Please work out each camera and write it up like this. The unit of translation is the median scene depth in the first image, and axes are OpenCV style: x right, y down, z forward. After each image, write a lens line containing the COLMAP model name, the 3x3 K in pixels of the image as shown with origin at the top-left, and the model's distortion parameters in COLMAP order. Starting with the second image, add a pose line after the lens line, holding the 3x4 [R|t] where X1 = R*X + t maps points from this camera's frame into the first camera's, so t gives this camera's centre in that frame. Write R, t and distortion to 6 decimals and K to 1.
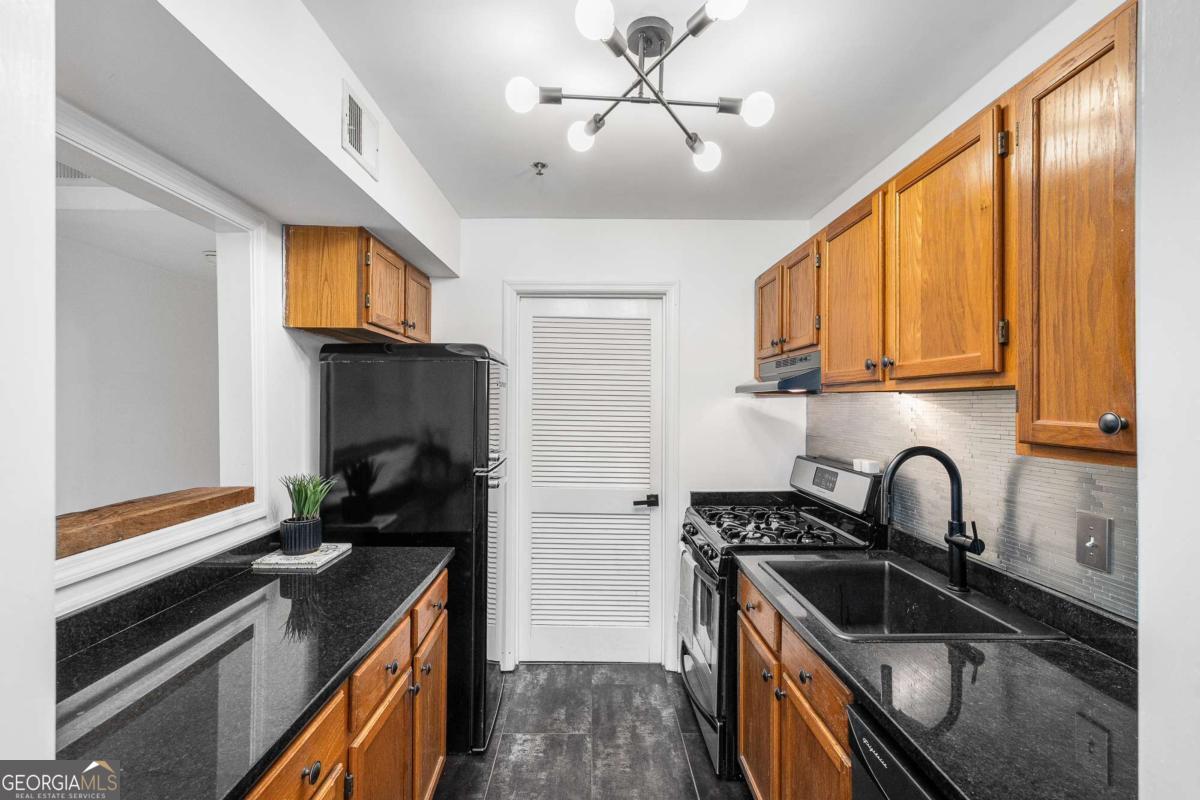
lens RADIAL K [[536.3, 0, 600.0], [0, 536.3, 400.0], [0, 0, 1]] dist [0.011881, 0.000132]
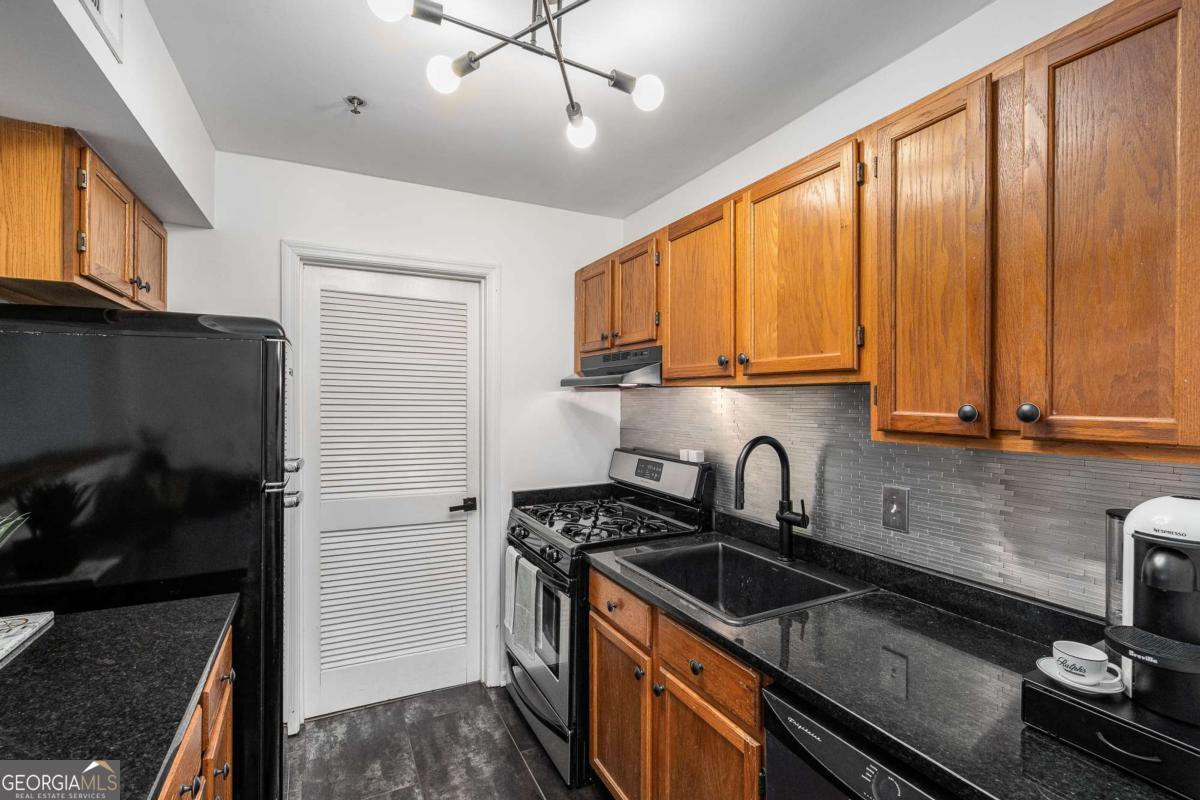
lens RADIAL K [[543.1, 0, 605.0], [0, 543.1, 398.0], [0, 0, 1]] dist [-0.000624, -0.000376]
pose [[0.896666, -0.000031, 0.442707, -0.161642], [-0.003199, 0.999973, 0.006549, 0.001388], [-0.442696, -0.007288, 0.896642, 0.121706]]
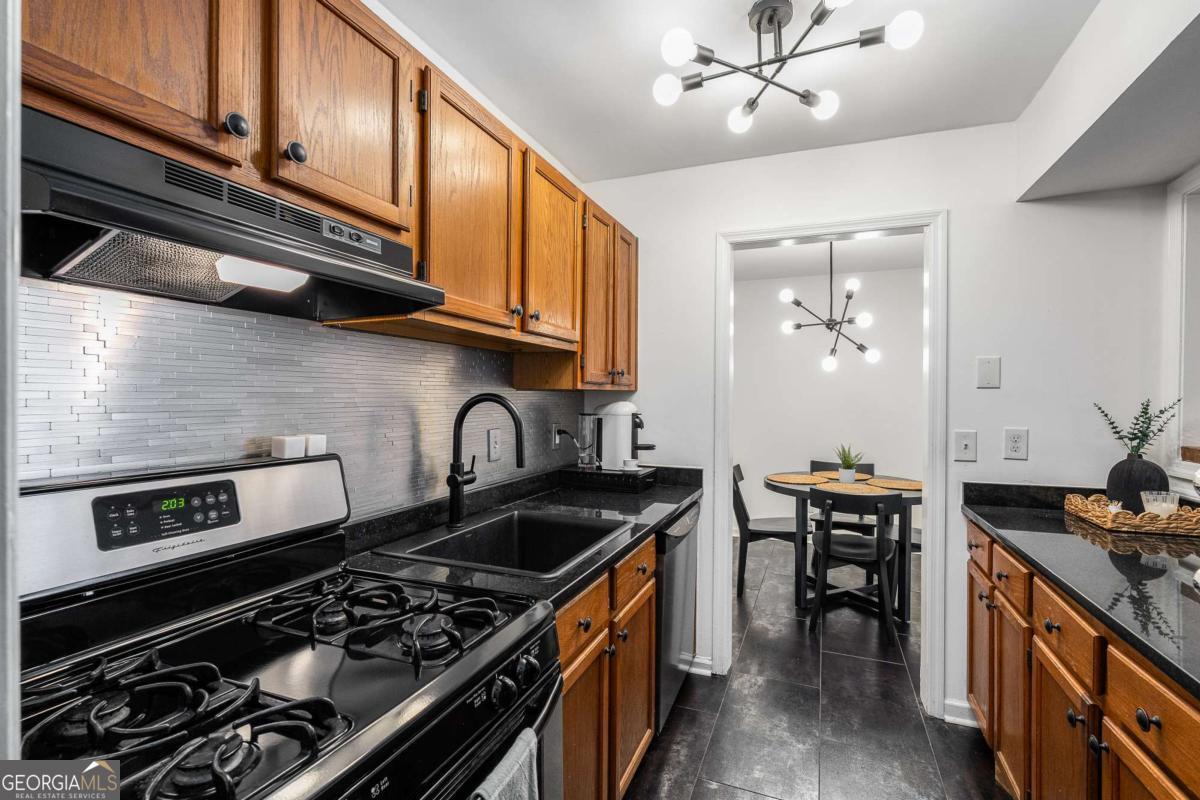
lens RADIAL K [[541.8, 0, 617.3], [0, 541.8, 399.2], [0, 0, 1]] dist [0.000069, -0.000062]
pose [[-0.928456, -0.015043, 0.371138, -0.027660], [-0.015931, 0.999873, 0.000675, 0.078901], [-0.371101, -0.005286, -0.928577, 1.615567]]
